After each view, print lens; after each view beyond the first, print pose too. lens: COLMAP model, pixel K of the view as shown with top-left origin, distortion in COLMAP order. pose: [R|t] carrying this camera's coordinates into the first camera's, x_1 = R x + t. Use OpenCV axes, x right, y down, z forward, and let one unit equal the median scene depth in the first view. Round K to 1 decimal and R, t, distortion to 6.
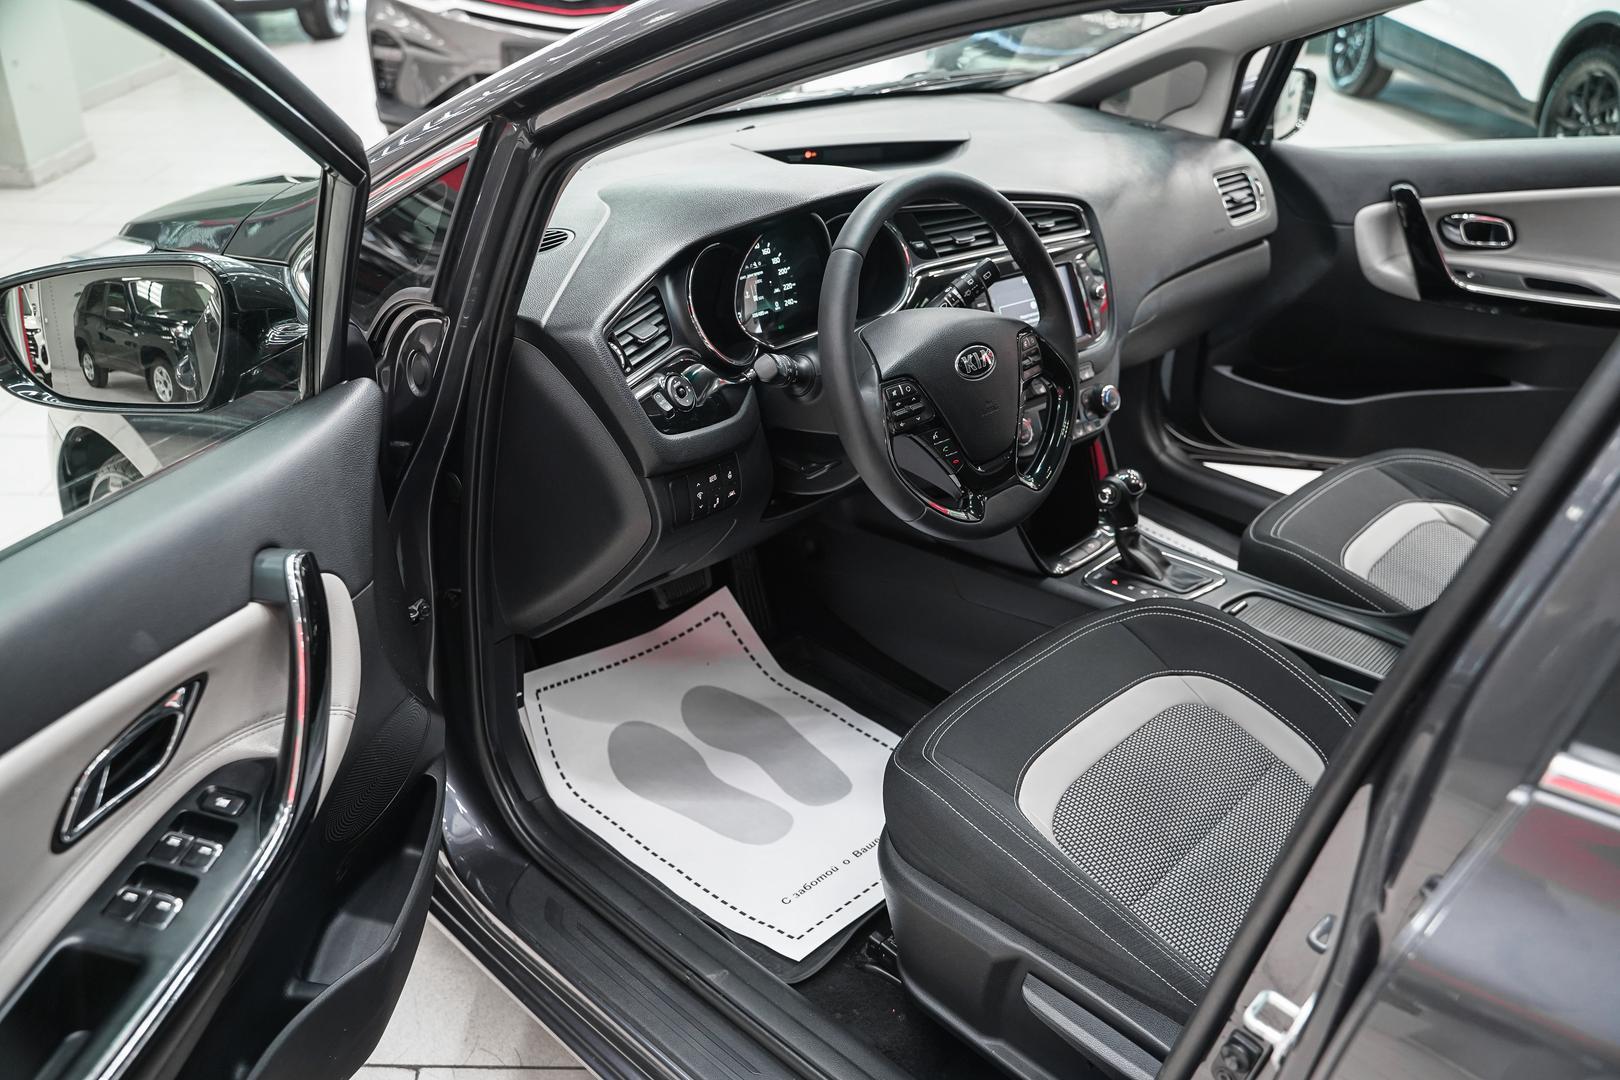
lens RADIAL K [[1315.7, 0, 810.0], [0, 1315.7, 540.0], [0, 0, 1]] dist [-0.114213, 0.085364]
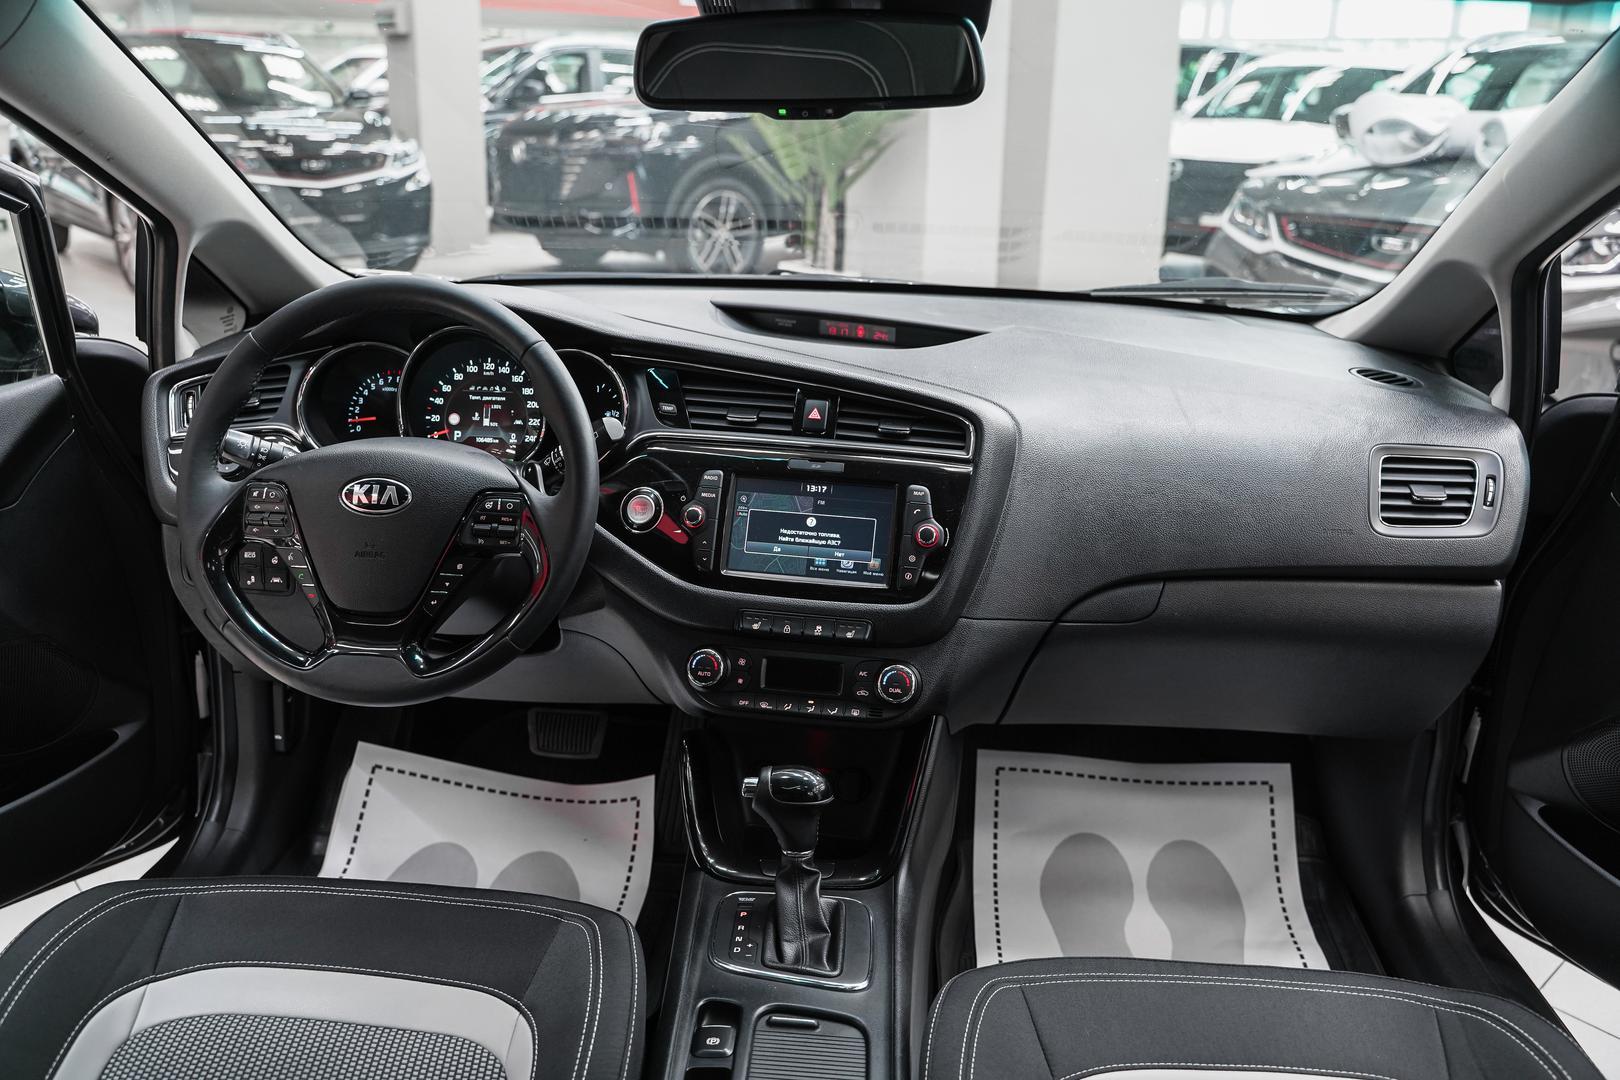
lens RADIAL K [[1304.1, 0, 810.0], [0, 1304.1, 540.0], [0, 0, 1]] dist [-0.115540, 0.082949]
pose [[0.640151, 0.229970, -0.733022, 0.714092], [-0.370368, 0.928327, -0.032201, -0.144488], [0.673078, 0.292101, 0.679443, 0.490133]]
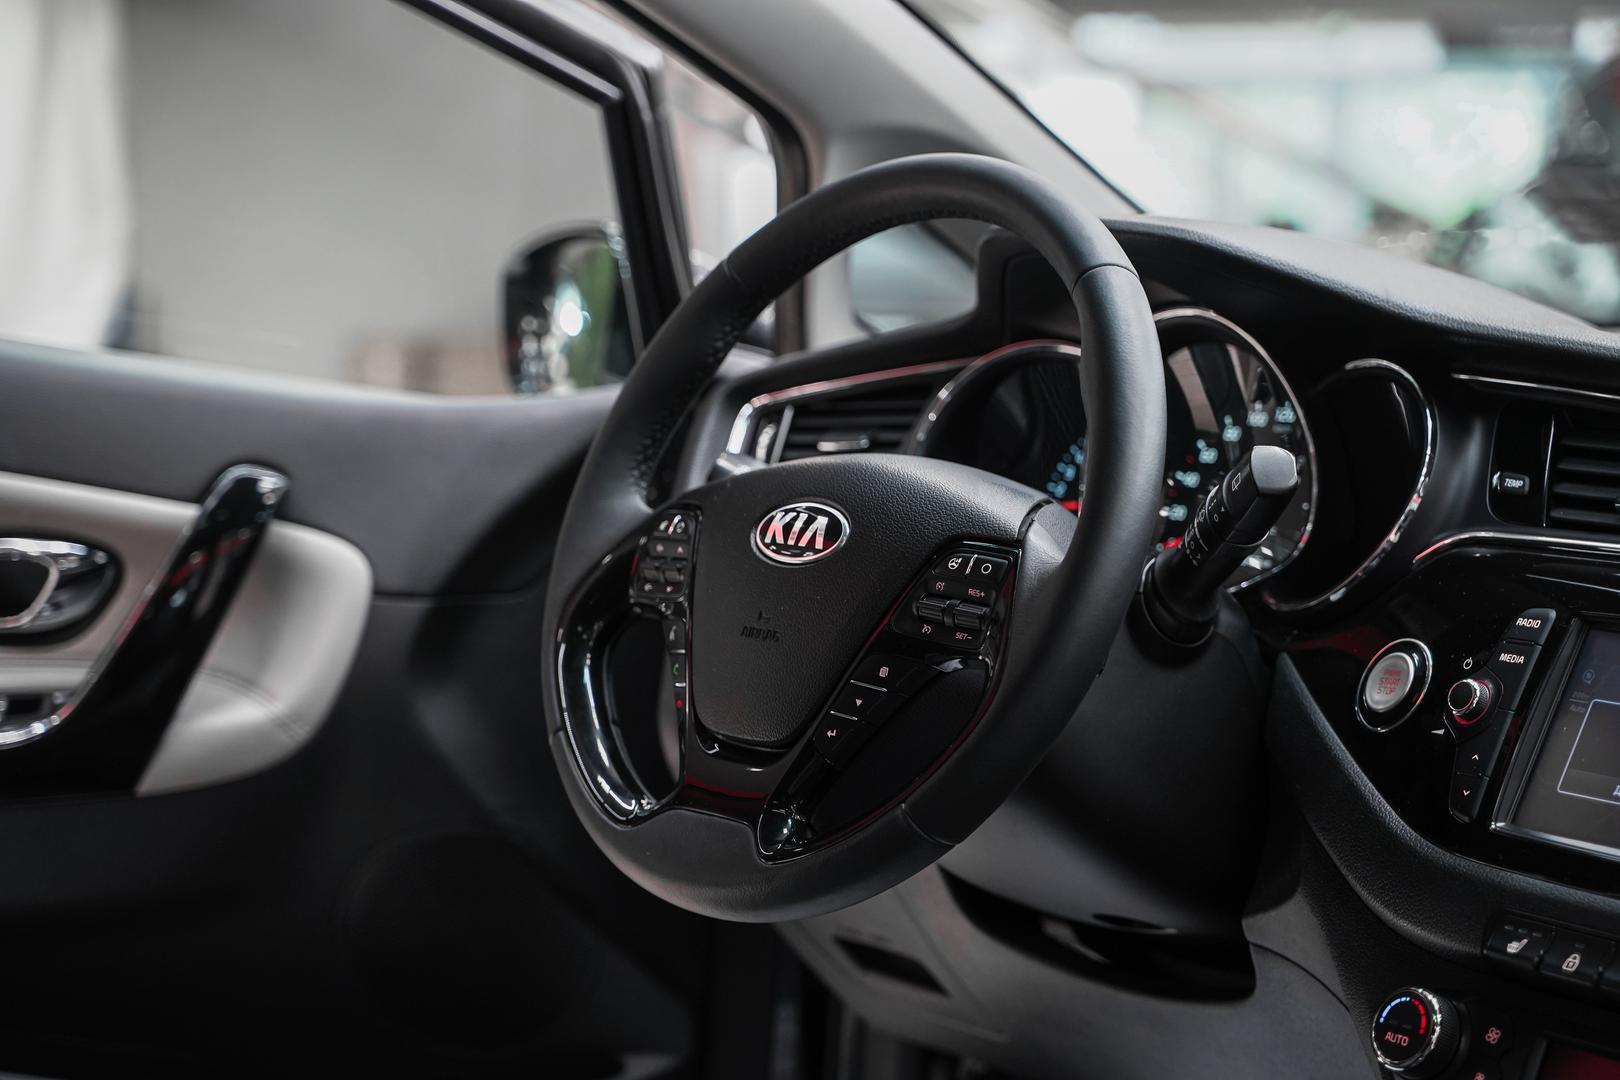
lens RADIAL K [[3223.7, 0, 810.0], [0, 3223.7, 540.0], [0, 0, 1]] dist [0.291693, 0.331775]
pose [[-0.099893, 0.059635, -0.993209, 0.967412], [-0.489559, 0.866073, 0.101239, -0.193768], [0.866230, 0.496347, -0.057320, 0.827796]]
